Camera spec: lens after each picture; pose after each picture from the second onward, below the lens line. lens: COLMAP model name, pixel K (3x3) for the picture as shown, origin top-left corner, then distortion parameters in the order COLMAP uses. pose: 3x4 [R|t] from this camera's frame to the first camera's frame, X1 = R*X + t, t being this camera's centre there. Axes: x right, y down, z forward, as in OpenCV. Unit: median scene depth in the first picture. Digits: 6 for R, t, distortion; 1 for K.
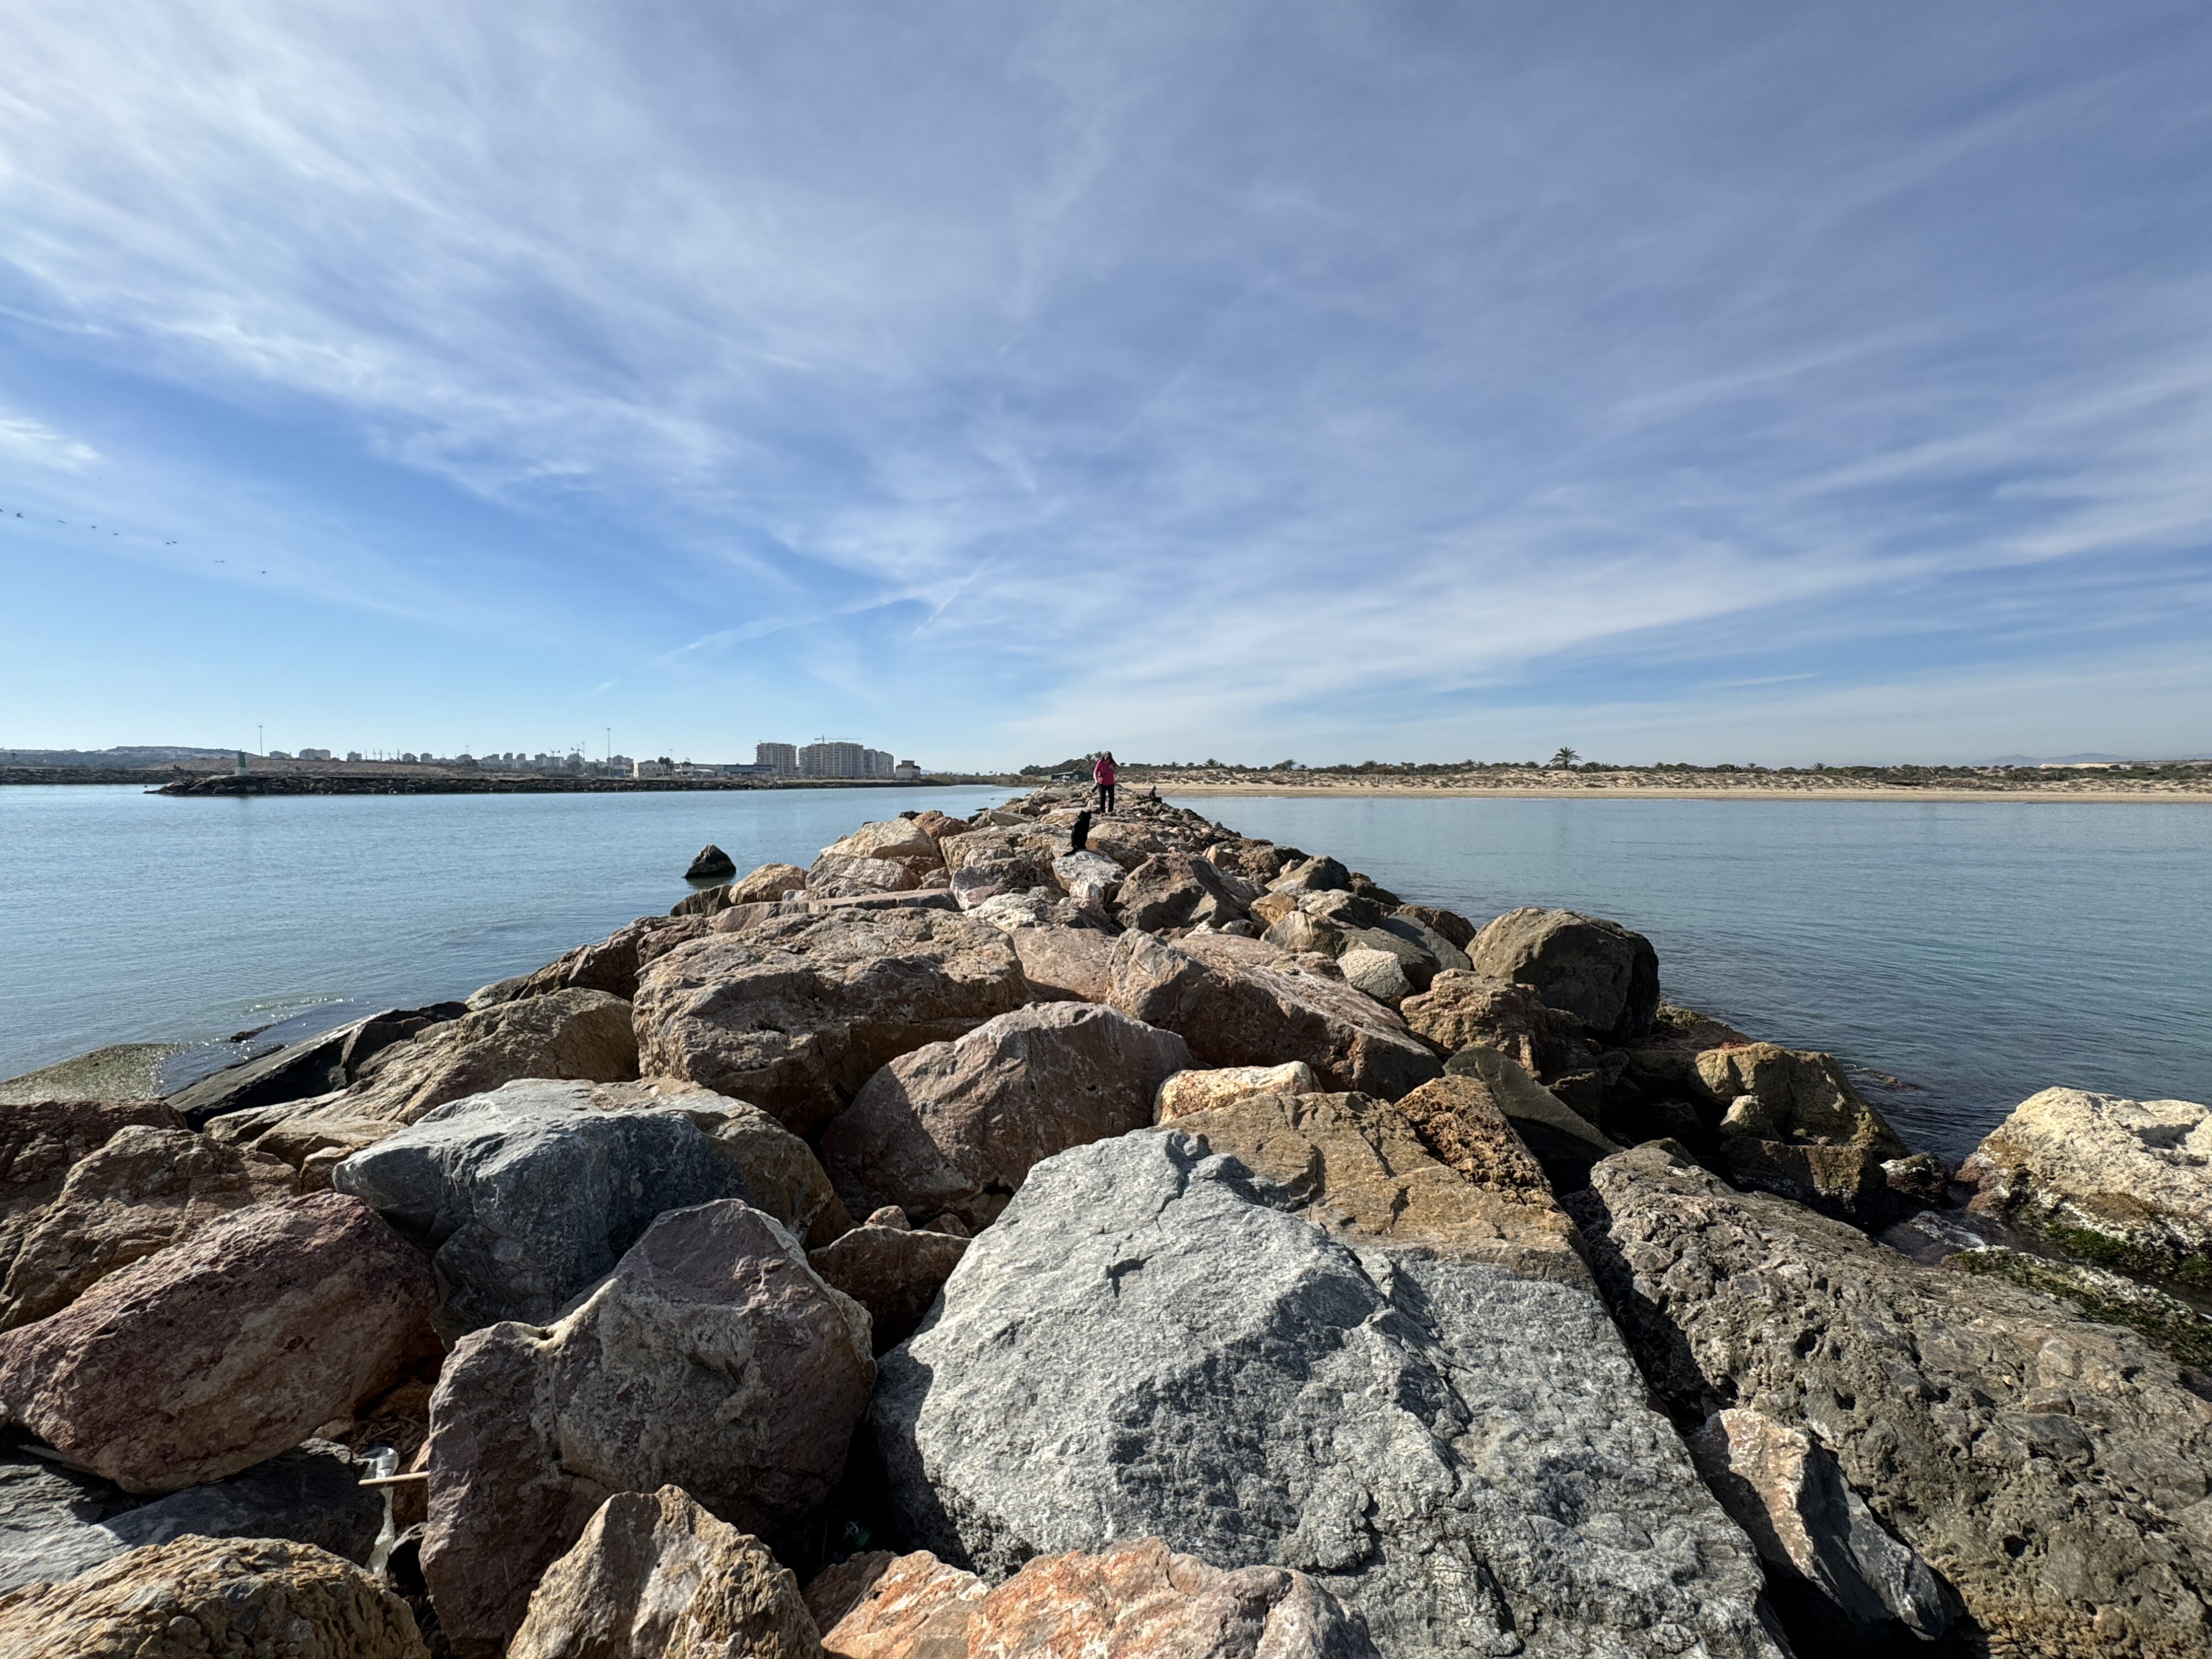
lens RADIAL K [[887.0, 0, 1110.3], [0, 887.0, 818.8], [0, 0, 1]] dist [0.000169, 0.000003]
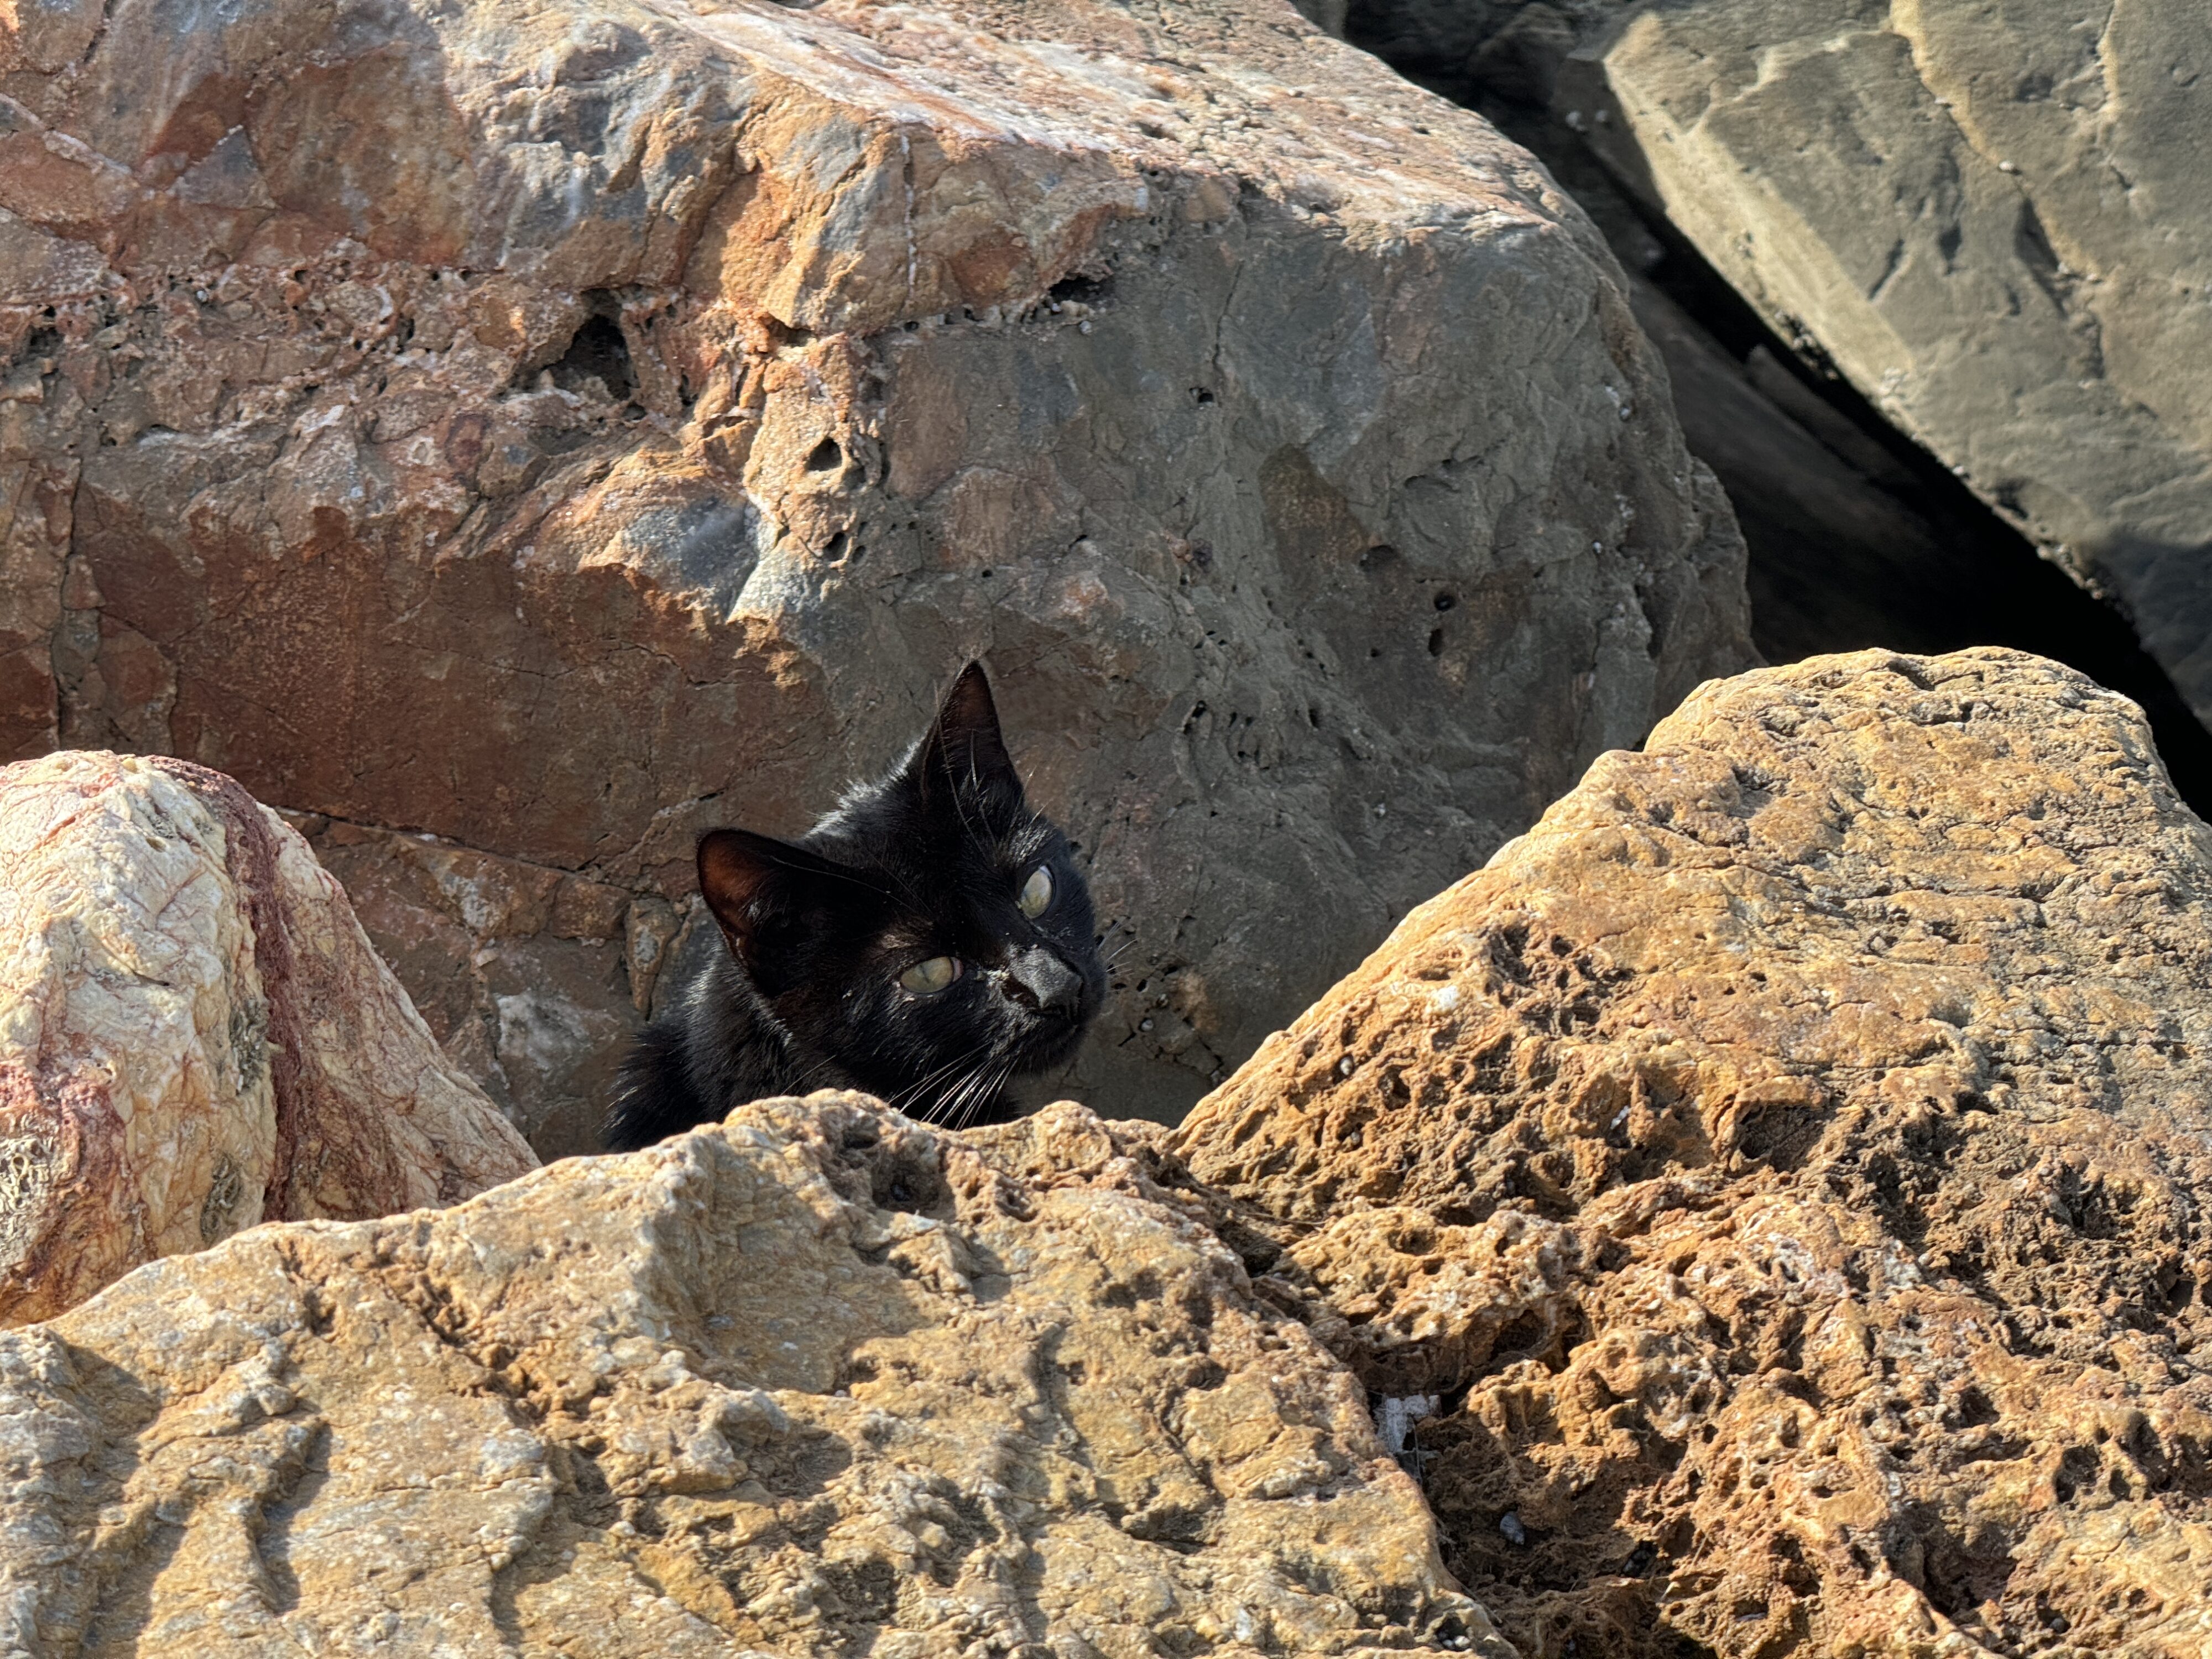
lens RADIAL K [[7711.7, 0, 1106.3], [0, 7711.7, 829.8], [0, 0, 1]] dist [0.080774, 0.000000]
pose [[0.950718, -0.150542, 0.271058, 0.114157], [0.028753, 0.913260, 0.406362, -0.017989], [-0.308720, -0.378542, 0.872581, 0.360869]]
